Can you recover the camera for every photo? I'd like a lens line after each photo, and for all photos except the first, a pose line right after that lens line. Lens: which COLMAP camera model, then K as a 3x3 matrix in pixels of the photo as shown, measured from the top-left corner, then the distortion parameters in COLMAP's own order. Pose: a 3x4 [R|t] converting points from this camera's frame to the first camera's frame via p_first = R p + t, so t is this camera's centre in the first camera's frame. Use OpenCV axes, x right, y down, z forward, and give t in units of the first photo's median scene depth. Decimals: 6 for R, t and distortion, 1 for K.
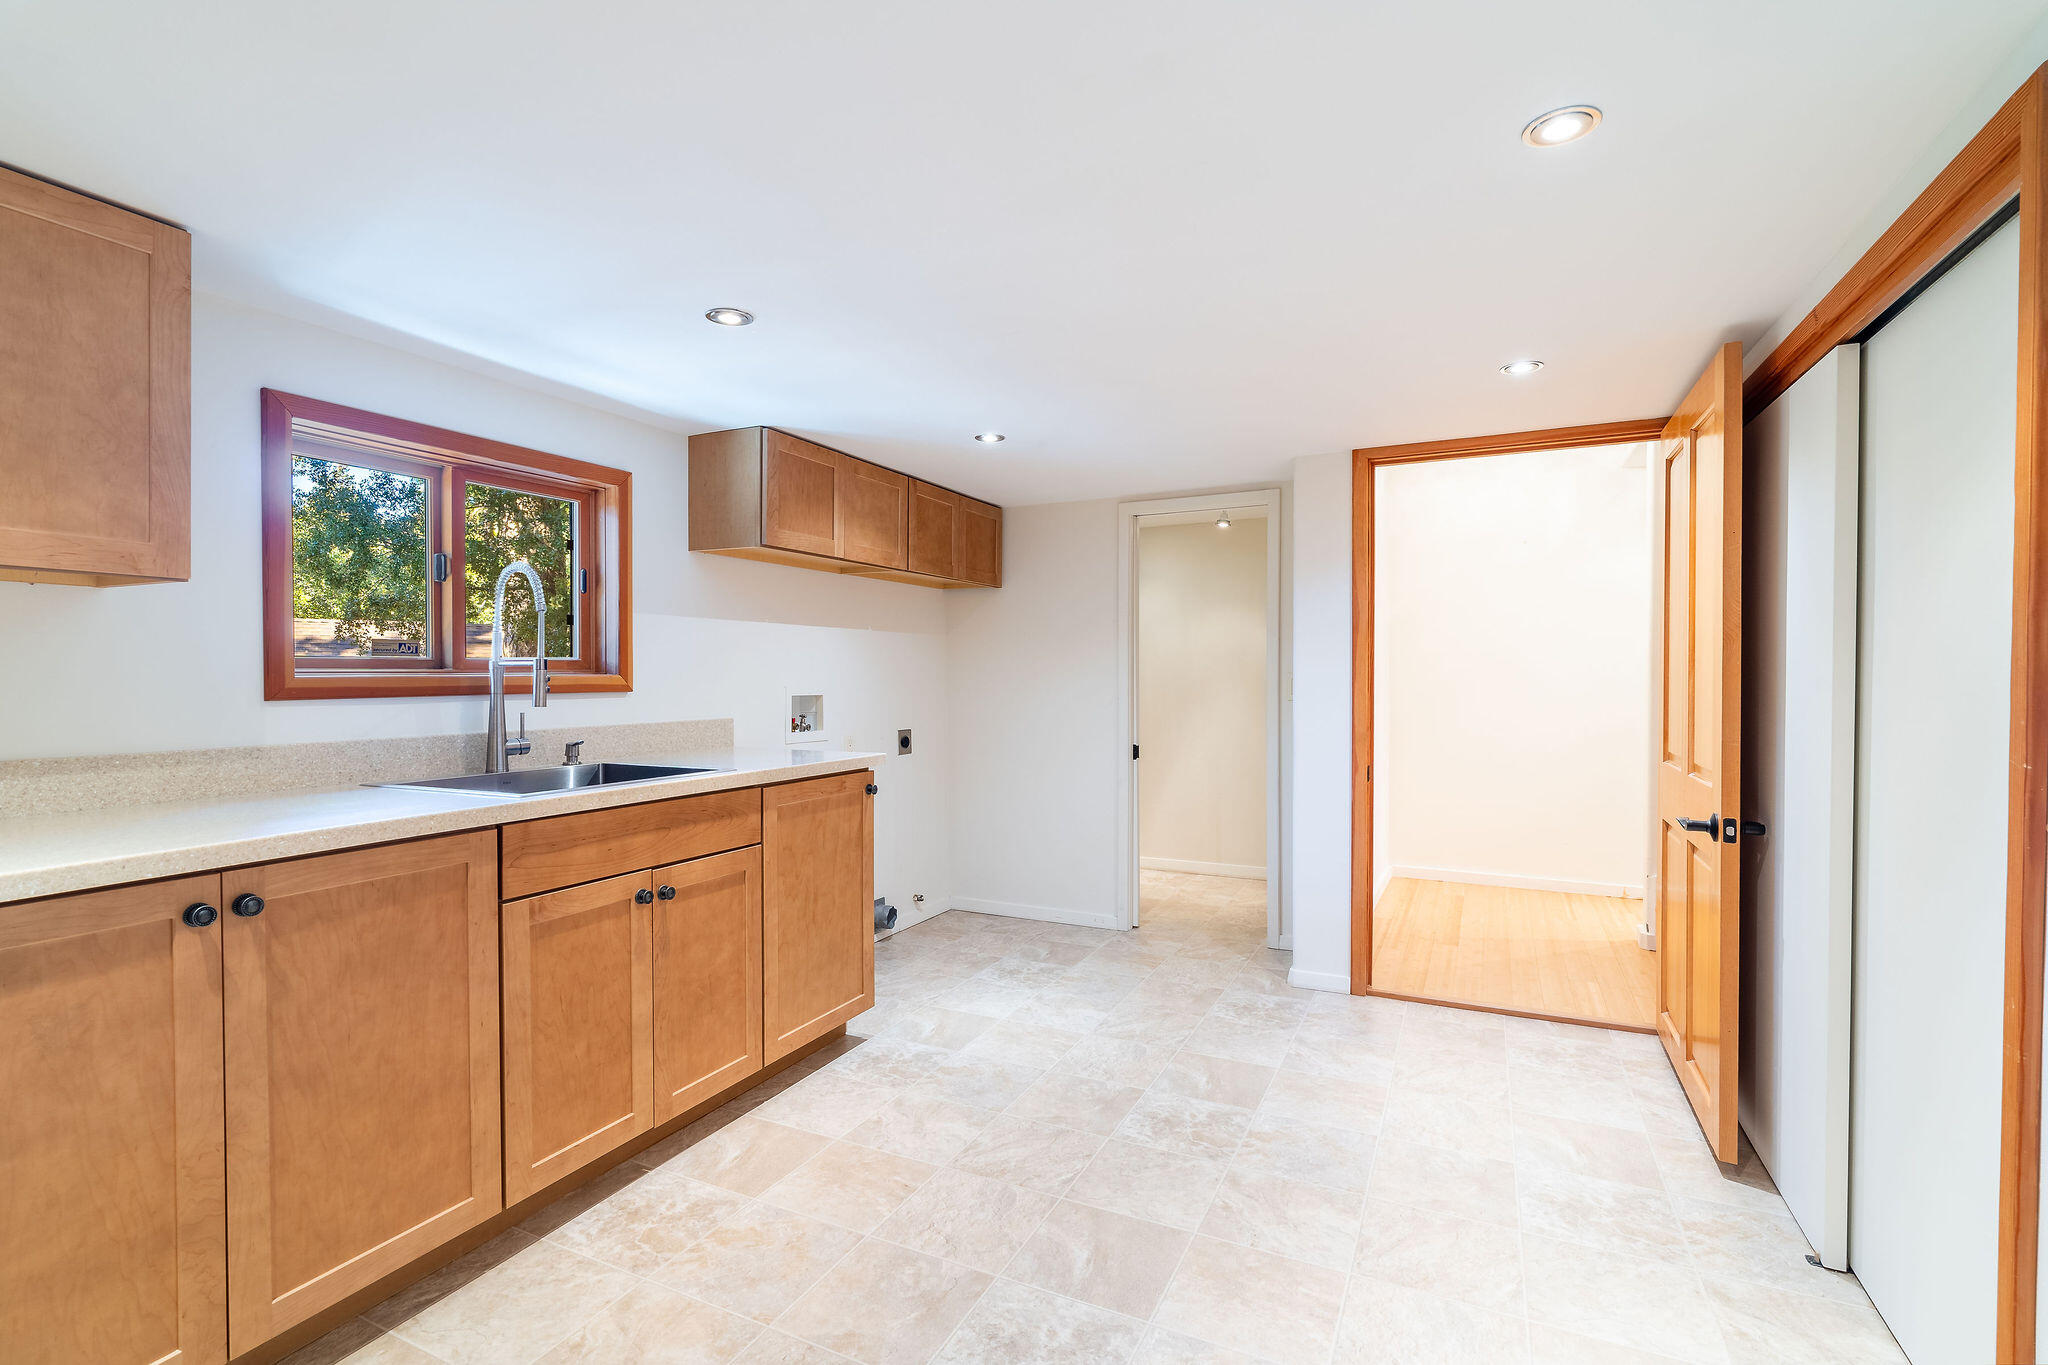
lens RADIAL K [[922.9, 0, 1024.0], [0, 922.9, 686.6], [0, 0, 1]] dist [-0.007816, 0.003659]
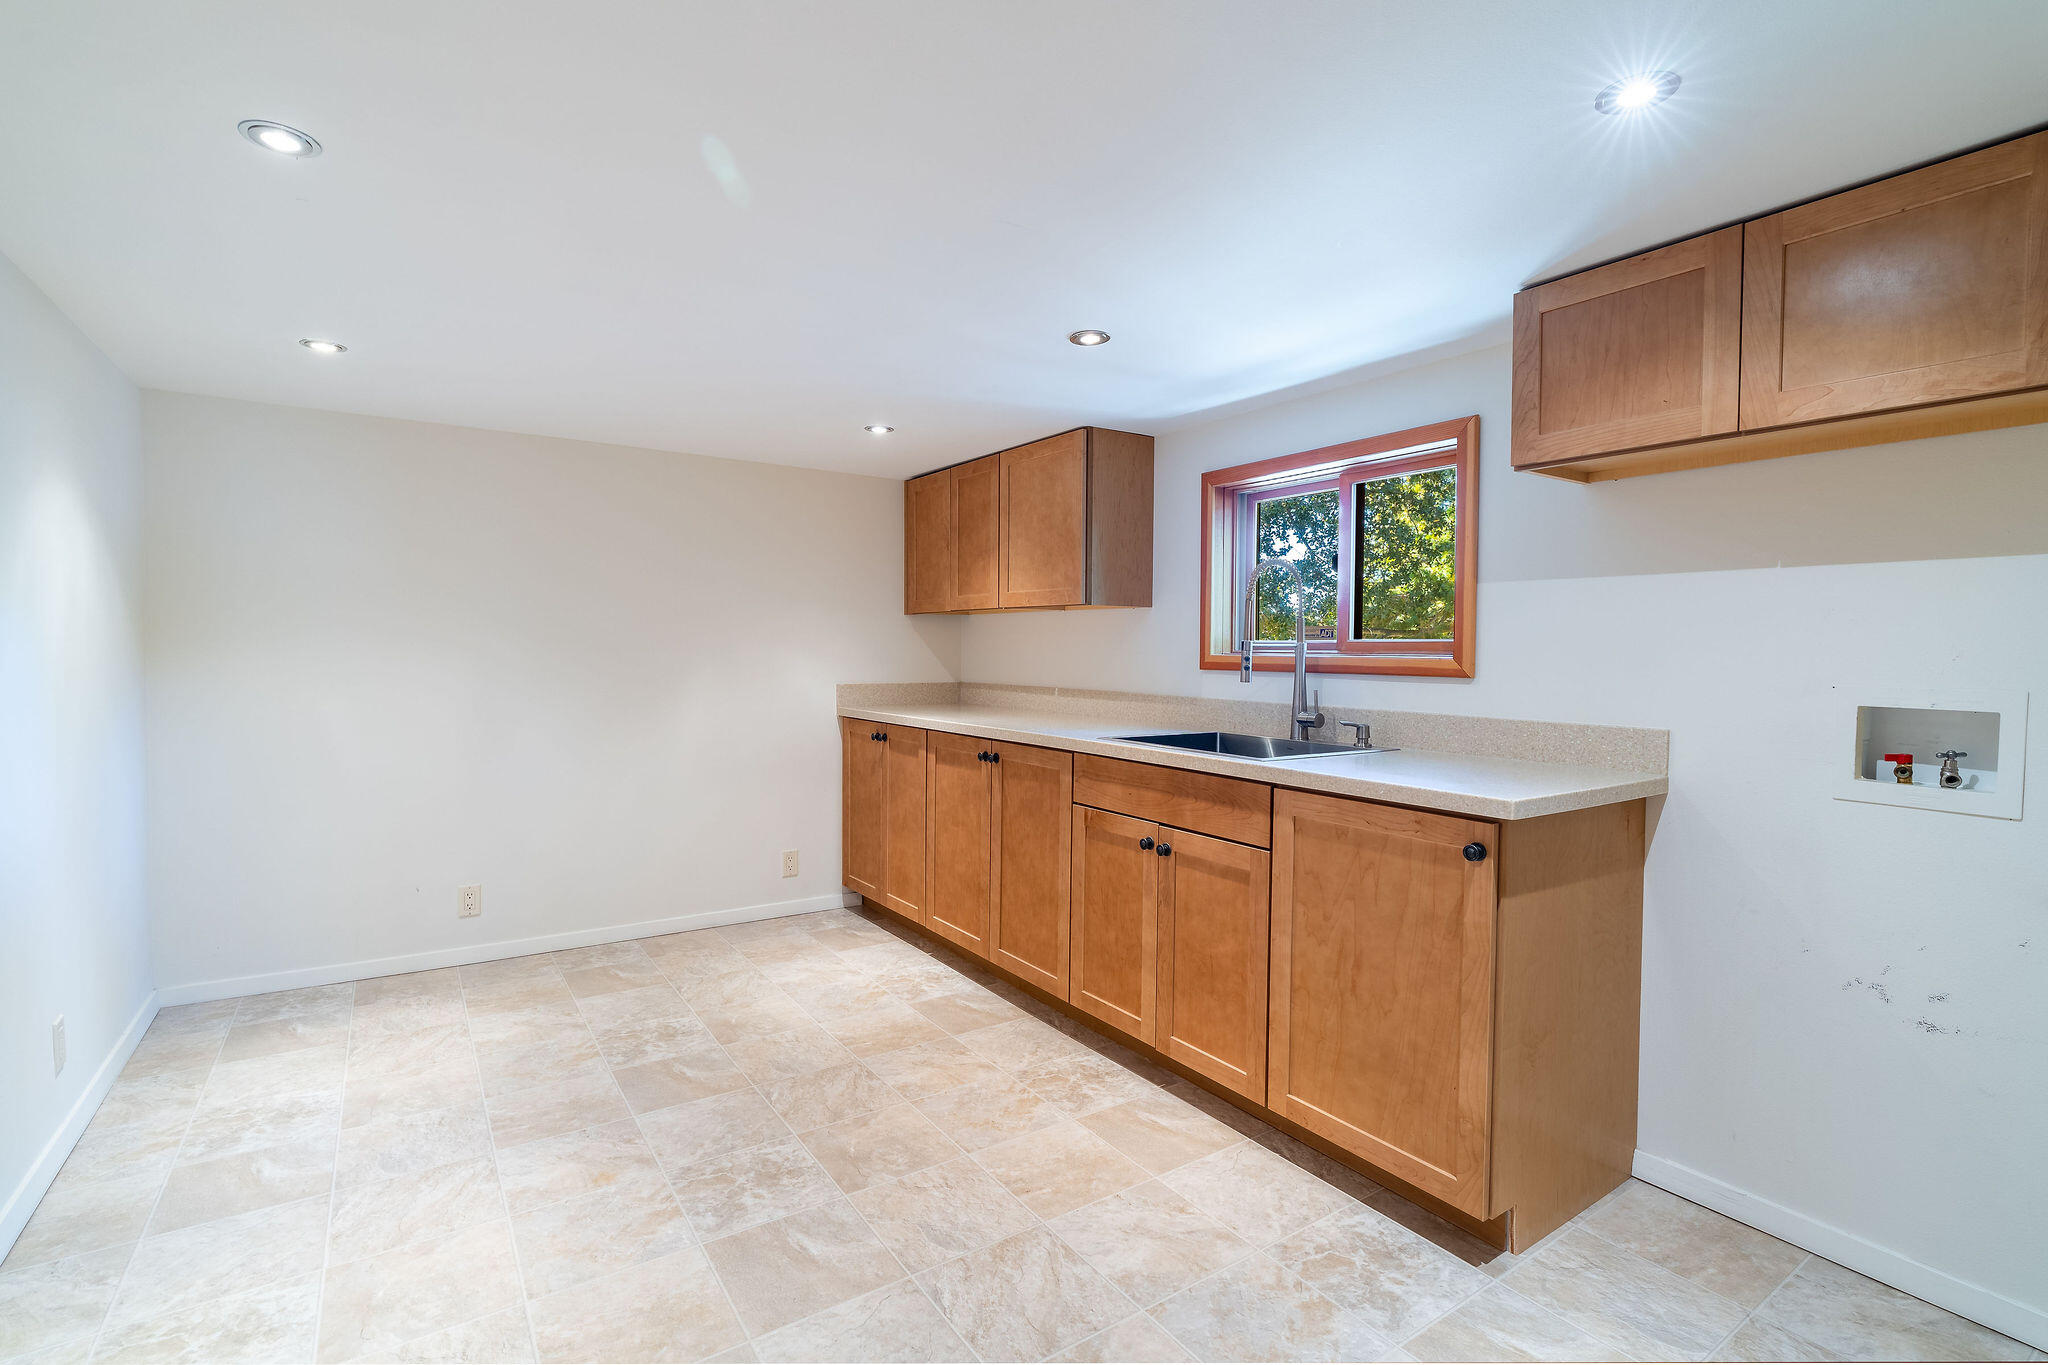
lens RADIAL K [[922.9, 0, 1021.3], [0, 922.9, 642.2], [0, 0, 1]] dist [-0.007816, 0.003659]
pose [[-0.488388, -0.013023, -0.872530, 0.721302], [-0.025195, 0.999682, -0.000819, -0.026420], [0.872263, 0.021583, -0.488561, 1.459804]]
